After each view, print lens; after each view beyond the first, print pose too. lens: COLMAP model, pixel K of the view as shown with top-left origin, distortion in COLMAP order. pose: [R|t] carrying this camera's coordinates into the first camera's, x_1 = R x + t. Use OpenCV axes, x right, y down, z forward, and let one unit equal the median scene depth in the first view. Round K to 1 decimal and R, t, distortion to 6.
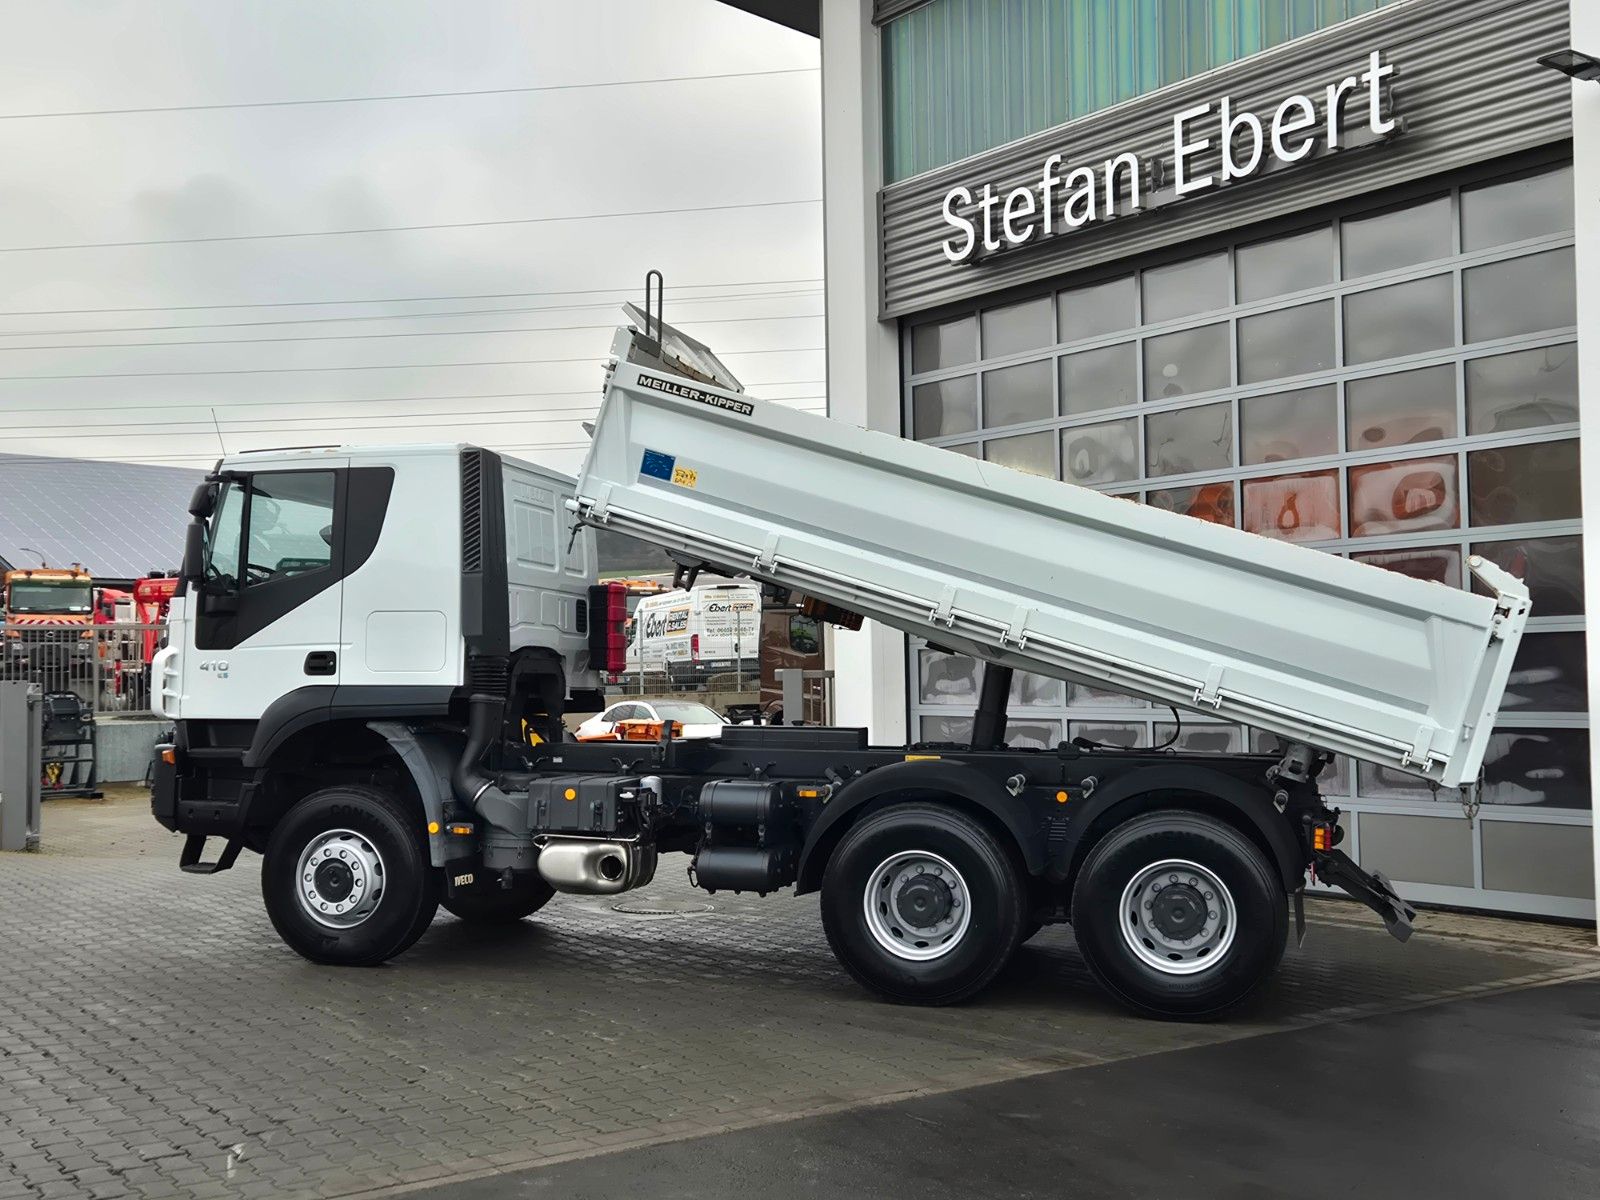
lens RADIAL K [[1760.6, 0, 797.8], [0, 1760.6, 602.6], [0, 0, 1]] dist [0.073221, 0.000000]
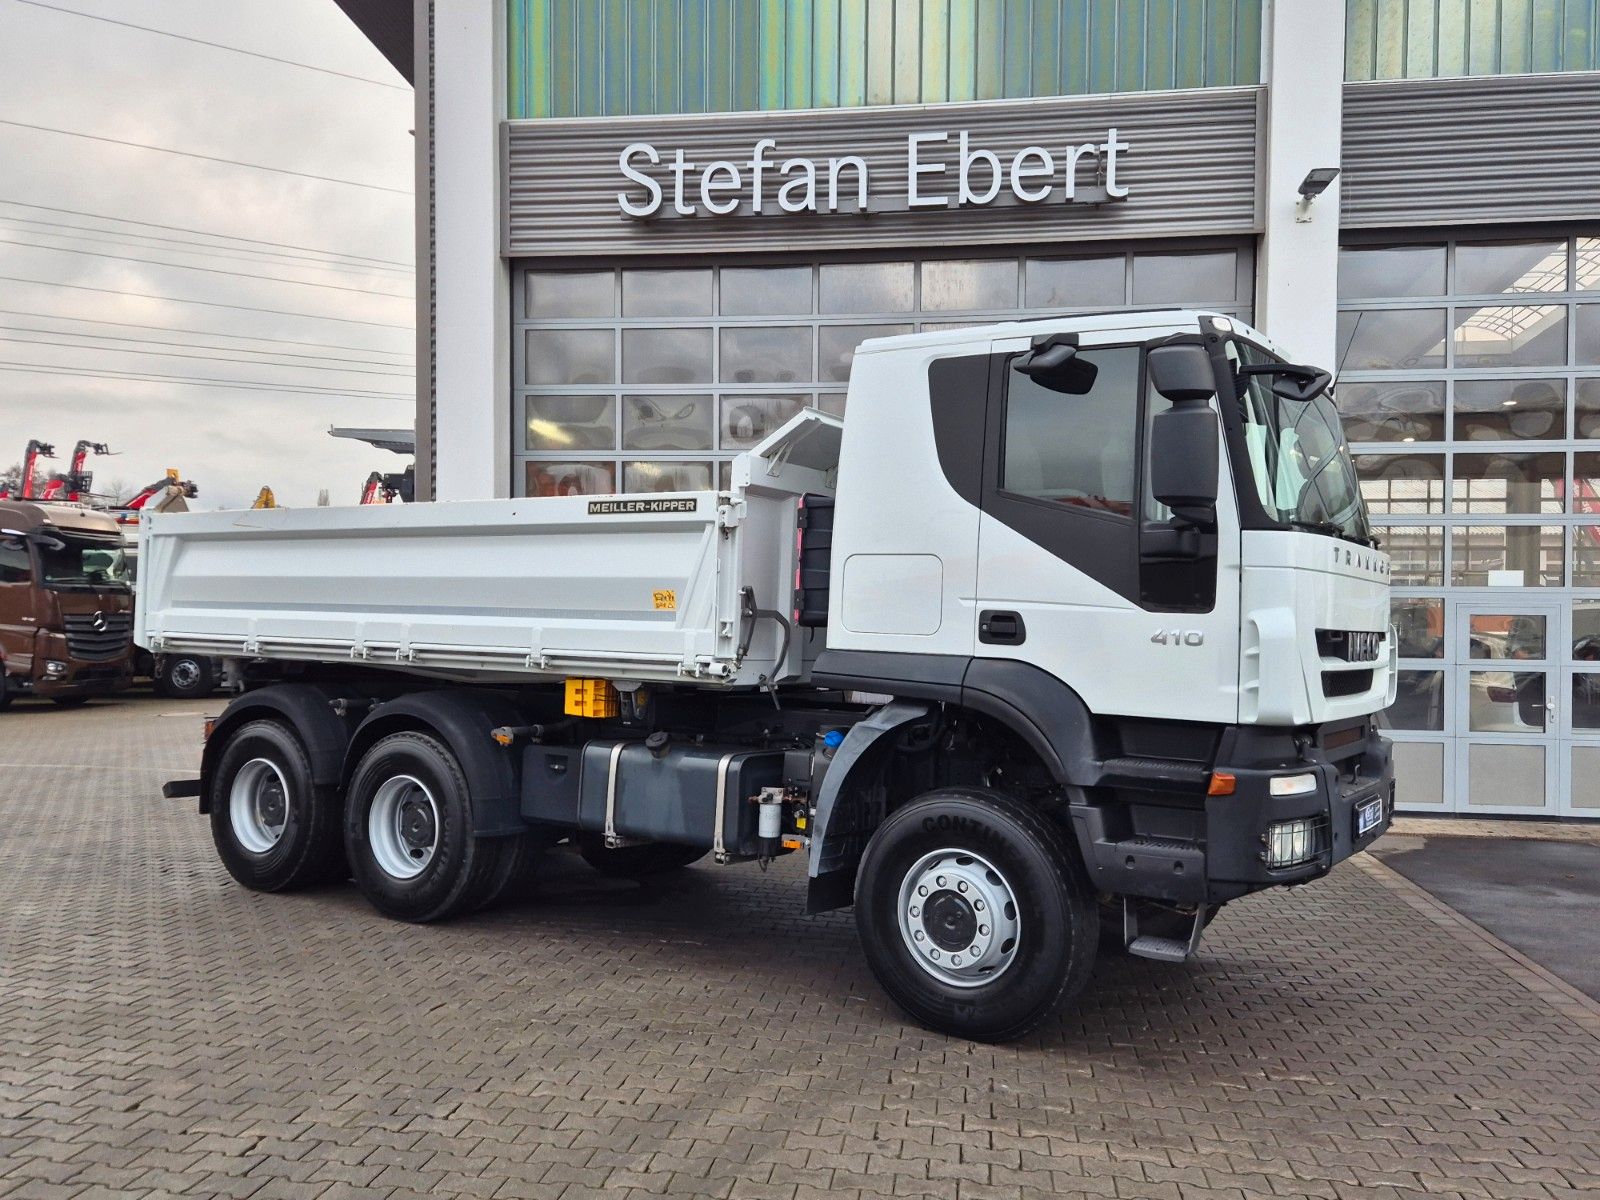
lens RADIAL K [[1281.6, 0, 810.8], [0, 1281.6, 615.7], [0, 0, 1]] dist [0.076023, -0.054632]
pose [[0.708777, 0.010927, 0.705348, -0.448048], [-0.046065, 0.998463, 0.030821, 0.013607], [-0.703927, -0.054337, 0.708191, 0.470537]]
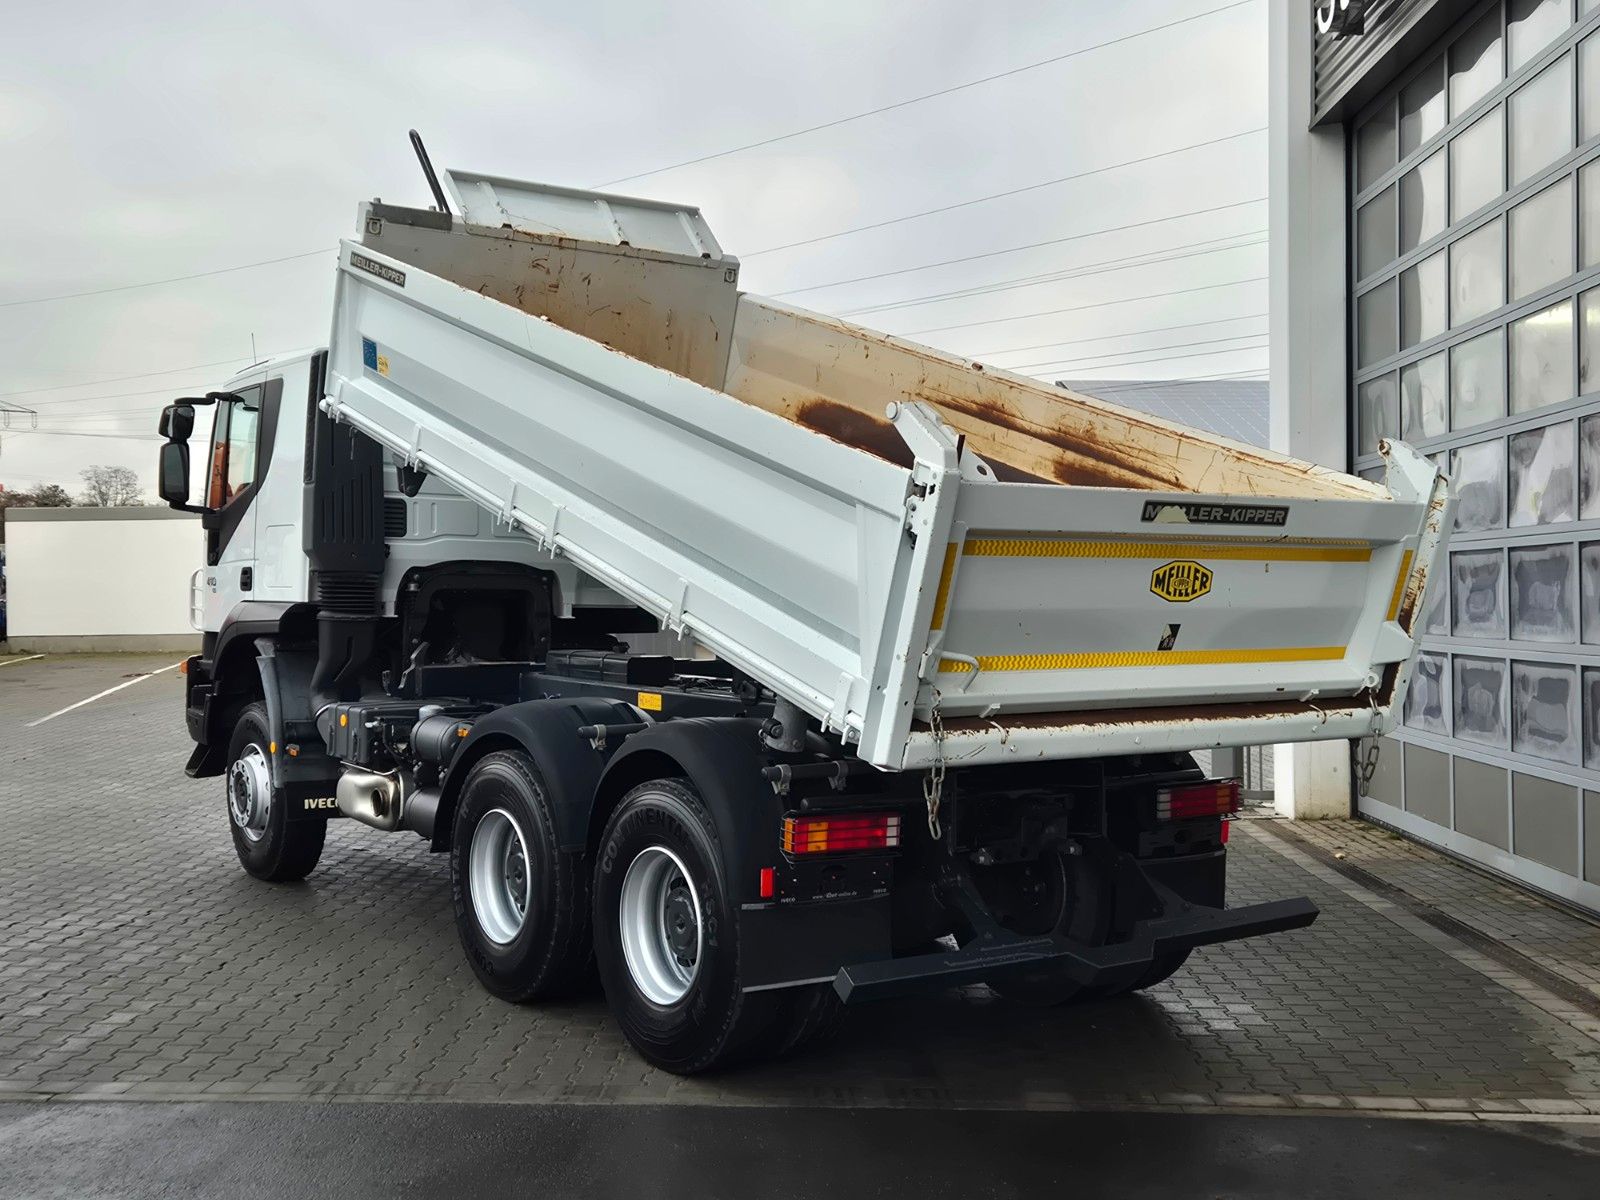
lens RADIAL K [[1760.6, 0, 808.4], [0, 1760.6, 621.0], [0, 0, 1]] dist [0.073221, 0.000000]
pose [[0.777314, 0.012507, -0.628989, 0.485588], [0.025013, 0.998397, 0.050763, 0.011898], [0.628616, -0.055192, 0.775755, 0.328566]]
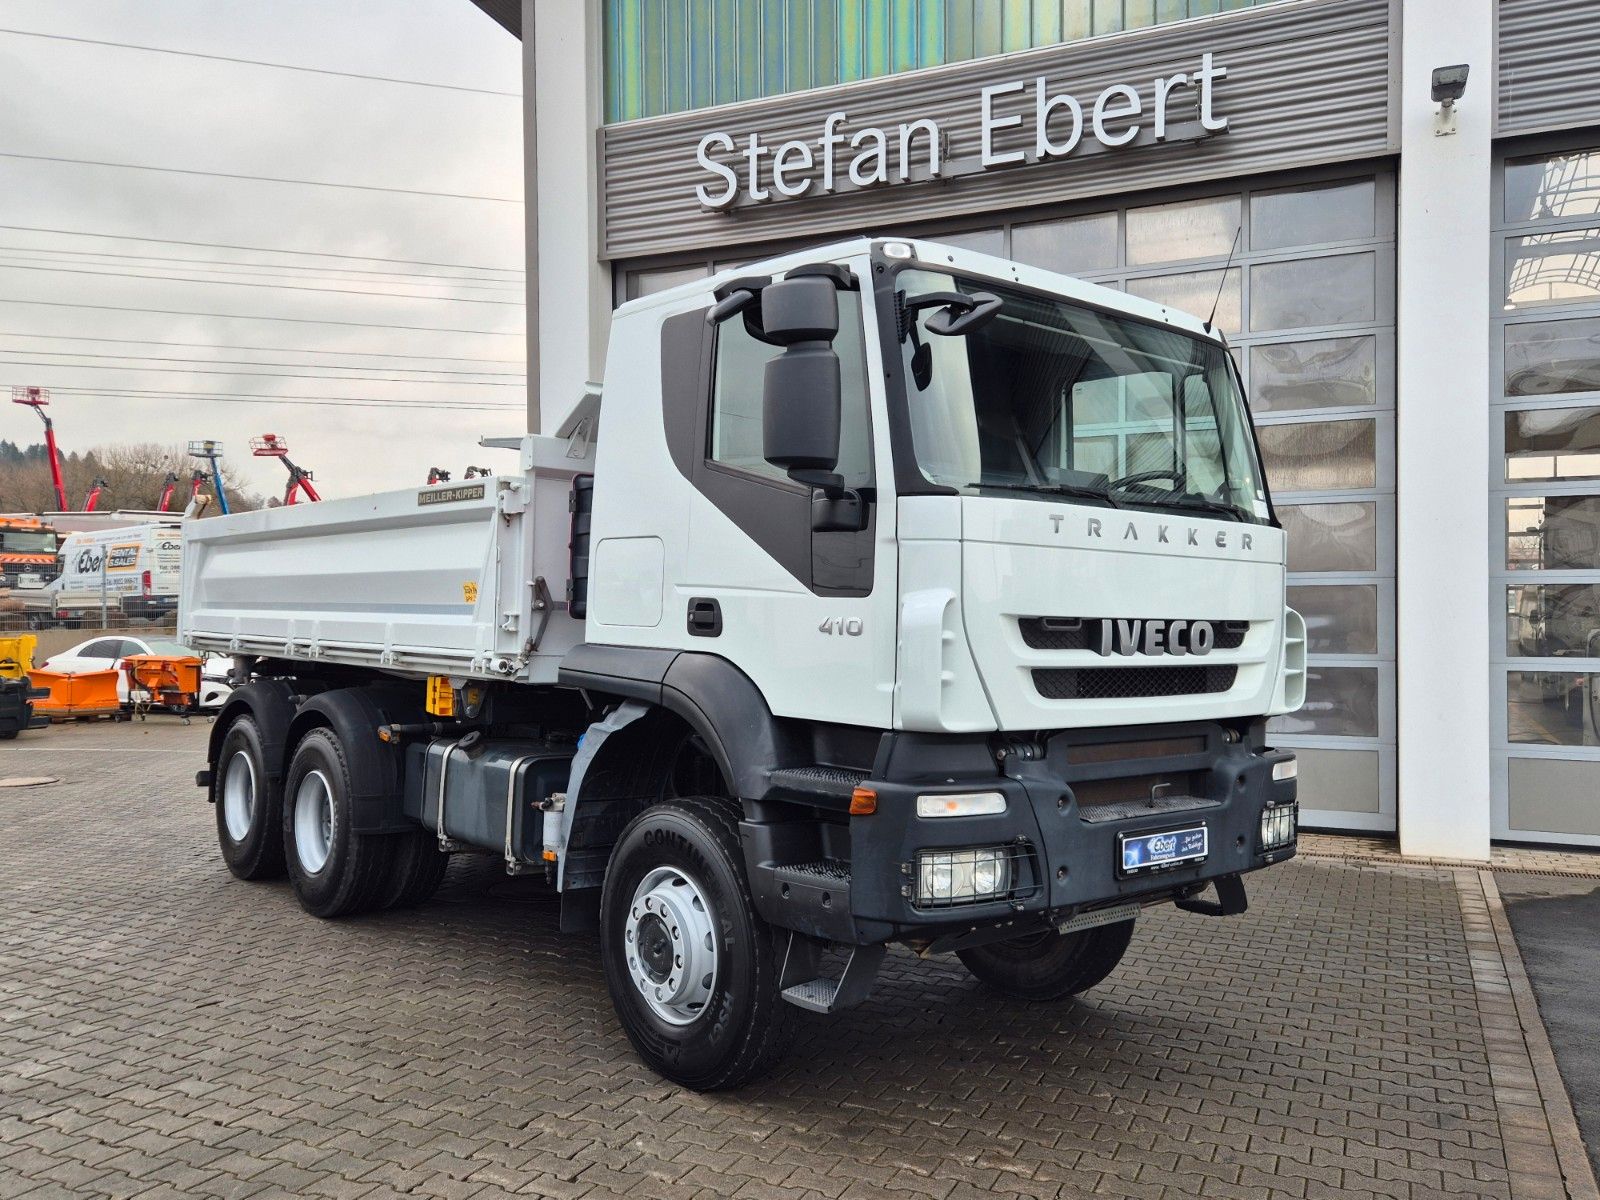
lens RADIAL K [[1281.6, 0, 807.2], [0, 1281.6, 607.9], [0, 0, 1]] dist [0.076023, -0.054632]
pose [[0.876387, 0.008480, 0.481532, -0.265615], [-0.027946, 0.999056, 0.033269, 0.011840], [-0.480795, -0.042613, 0.875797, 0.389468]]
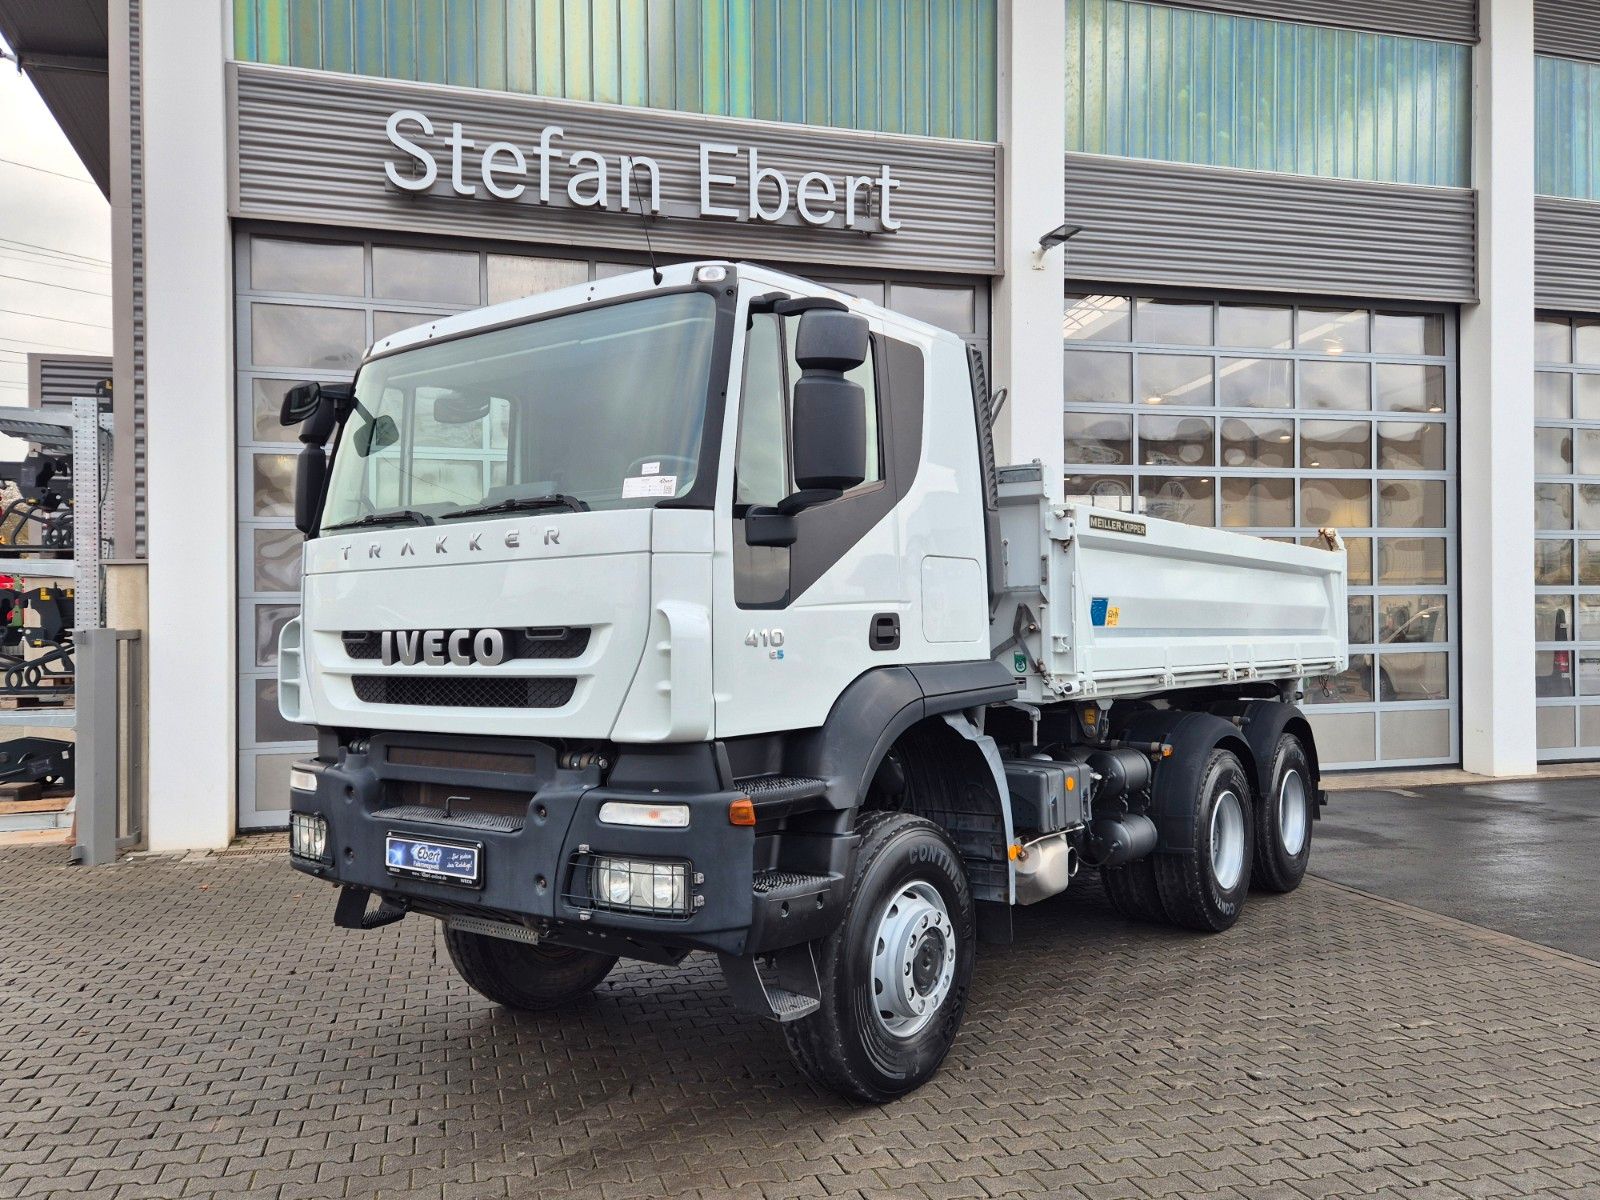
lens RADIAL K [[1243.2, 0, 806.7], [0, 1243.2, 590.6], [0, 0, 1]] dist [0.077617, -0.060040]
pose [[0.359026, 0.016704, 0.933178, -0.554768], [-0.035435, 0.999363, -0.004255, 0.017601], [-0.932654, -0.031539, 0.359390, 0.682573]]
